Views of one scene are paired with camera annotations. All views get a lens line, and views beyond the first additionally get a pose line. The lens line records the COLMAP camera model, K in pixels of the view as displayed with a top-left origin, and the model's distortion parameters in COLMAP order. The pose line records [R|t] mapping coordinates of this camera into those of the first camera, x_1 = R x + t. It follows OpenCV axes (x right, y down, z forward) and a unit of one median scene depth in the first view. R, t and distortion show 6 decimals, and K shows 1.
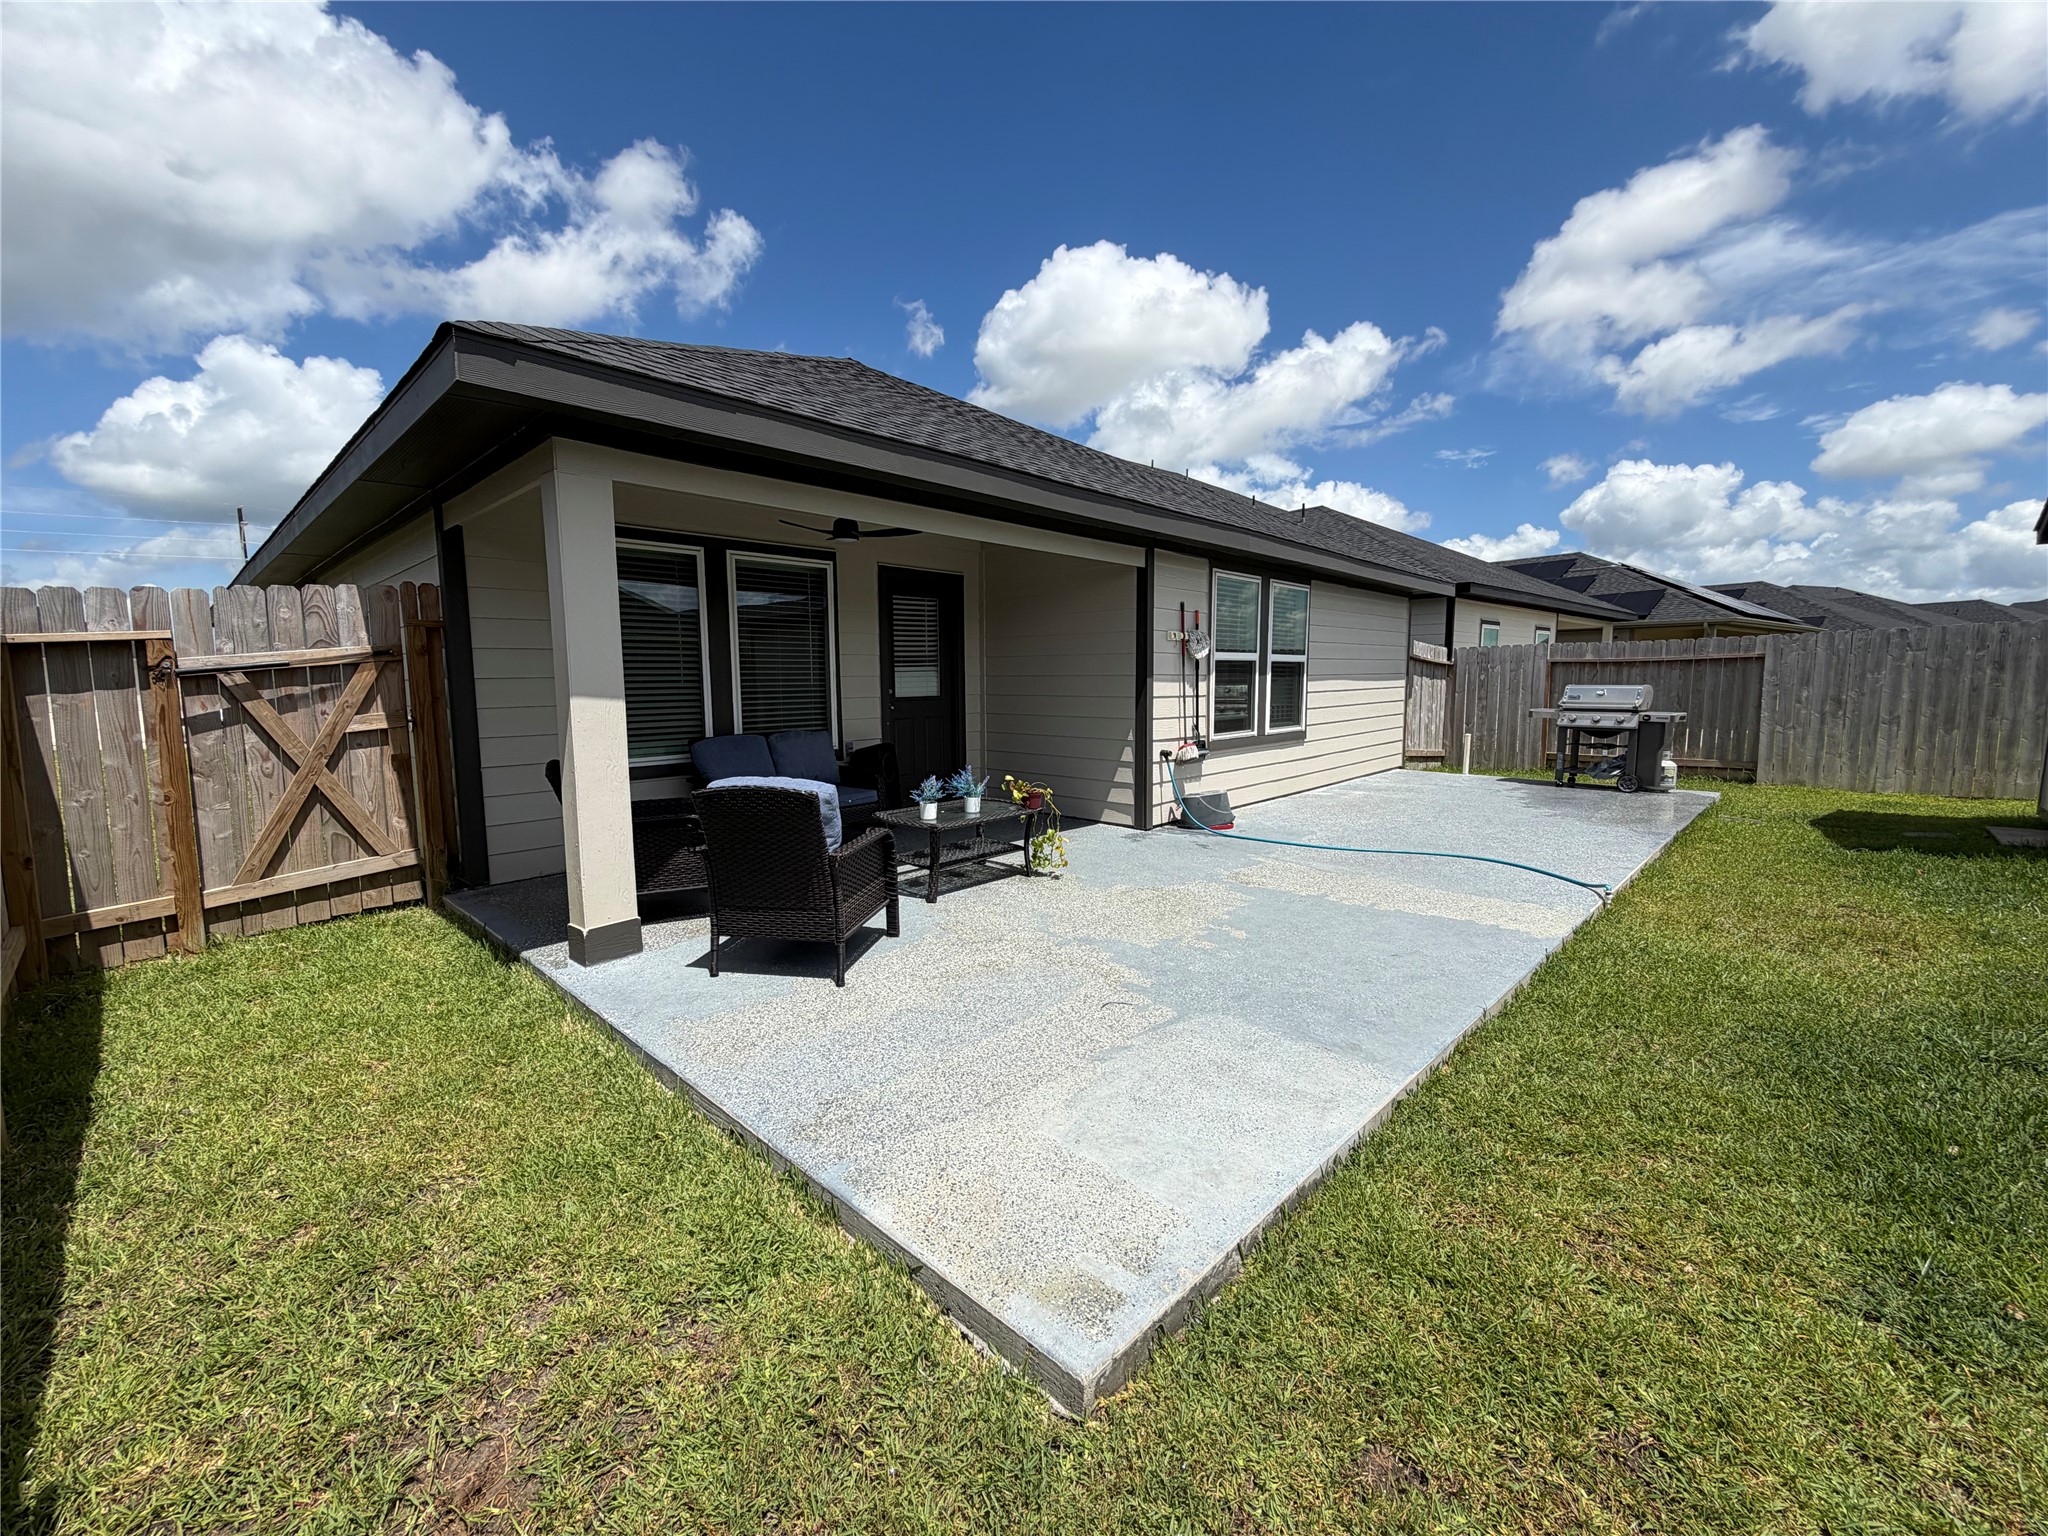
lens RADIAL K [[816.4, 0, 1009.3], [0, 816.4, 764.6], [0, 0, 1]] dist [-0.004086, 0.000811]
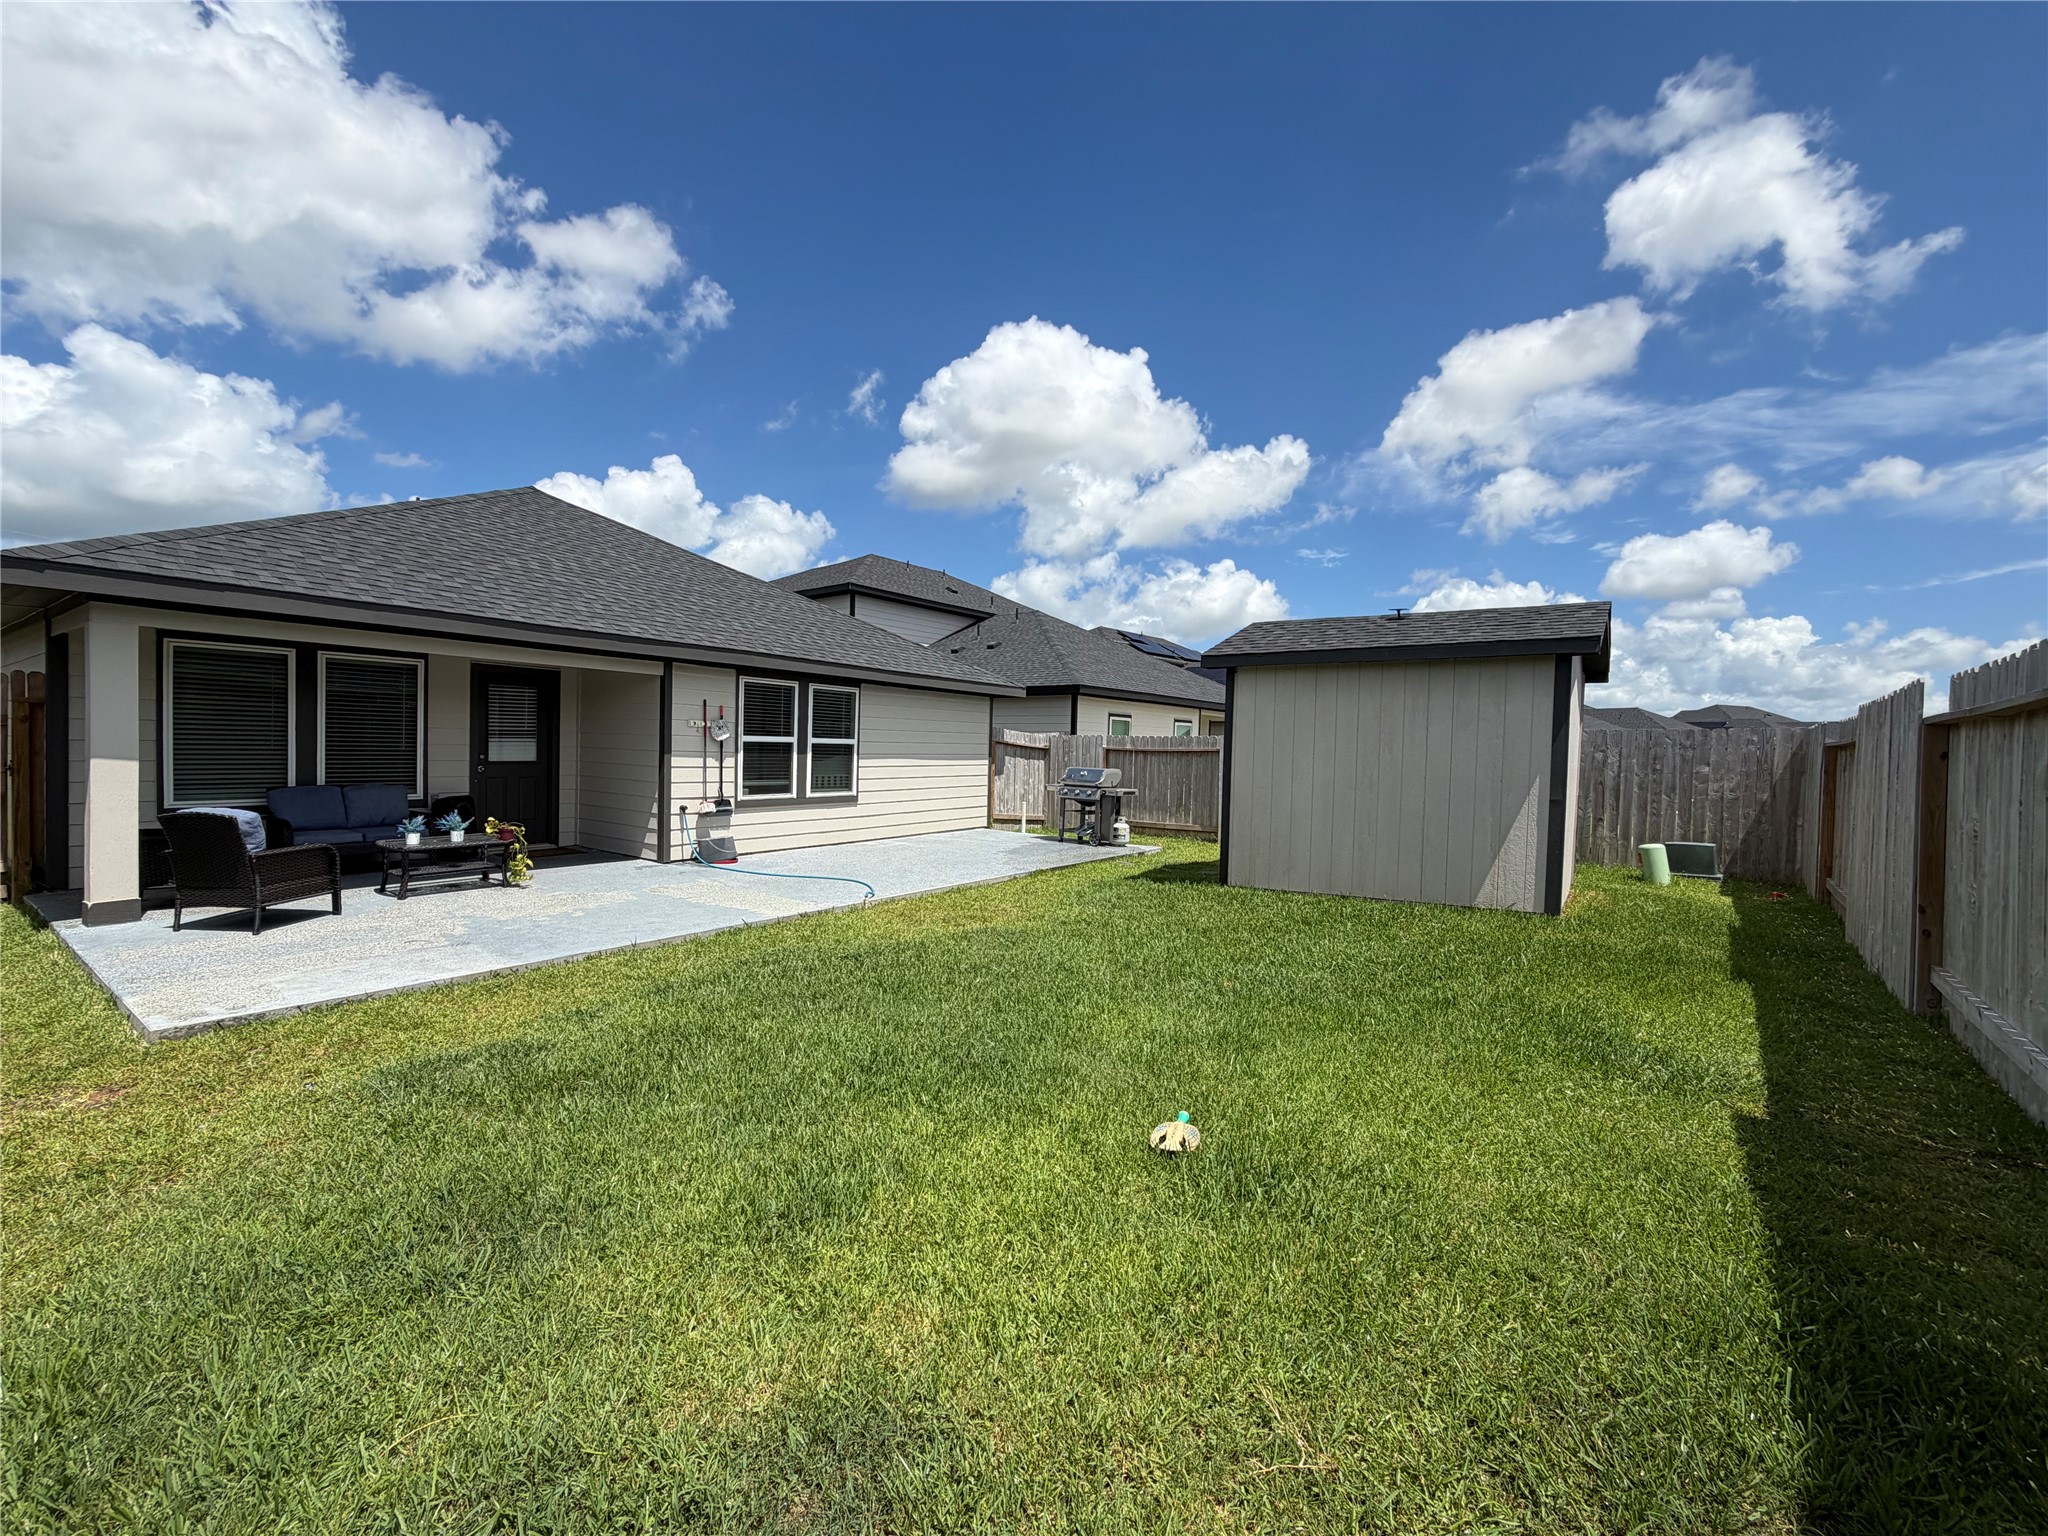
lens RADIAL K [[816.4, 0, 1023.2], [0, 816.4, 765.9], [0, 0, 1]] dist [-0.004086, 0.000811]
pose [[0.987734, 0.030495, 0.153139, 0.536112], [-0.018170, 0.996528, -0.081251, 0.016868], [-0.155085, 0.077471, 0.984859, -0.449117]]
